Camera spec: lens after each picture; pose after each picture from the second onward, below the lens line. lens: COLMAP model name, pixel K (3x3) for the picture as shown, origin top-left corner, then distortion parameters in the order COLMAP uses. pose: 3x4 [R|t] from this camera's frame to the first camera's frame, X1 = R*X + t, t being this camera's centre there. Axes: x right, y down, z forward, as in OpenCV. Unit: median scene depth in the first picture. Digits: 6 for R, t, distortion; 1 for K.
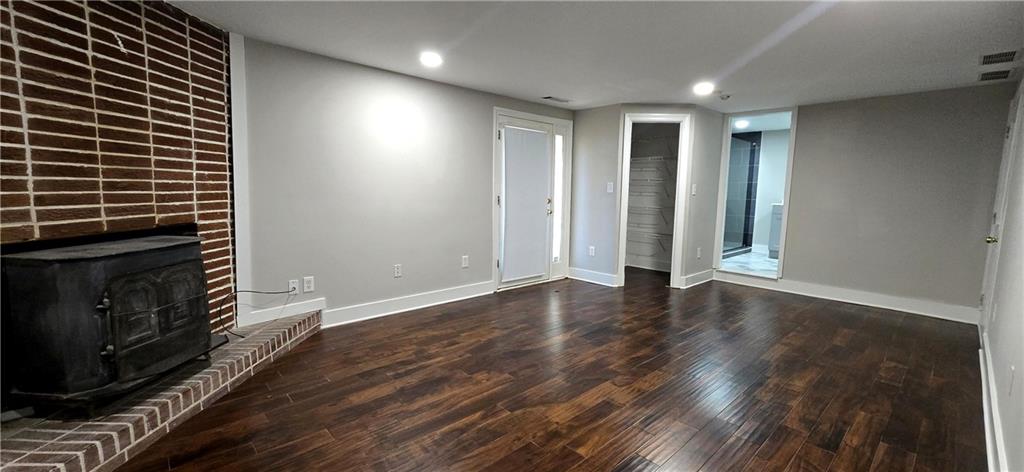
lens RADIAL K [[417.8, 0, 511.8], [0, 417.8, 239.1], [0, 0, 1]] dist [-0.000443, -0.000037]
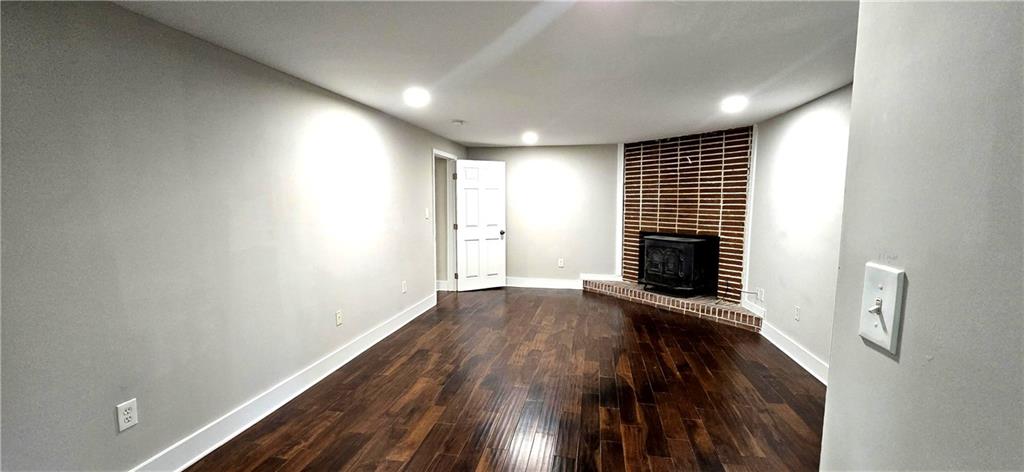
lens RADIAL K [[417.8, 0, 511.8], [0, 417.8, 239.1], [0, 0, 1]] dist [-0.000443, -0.000037]
pose [[-0.805781, 0.030142, -0.591446, 1.274935], [-0.092432, 0.980063, 0.175875, -0.309120], [0.584956, 0.196386, -0.786931, 2.188577]]
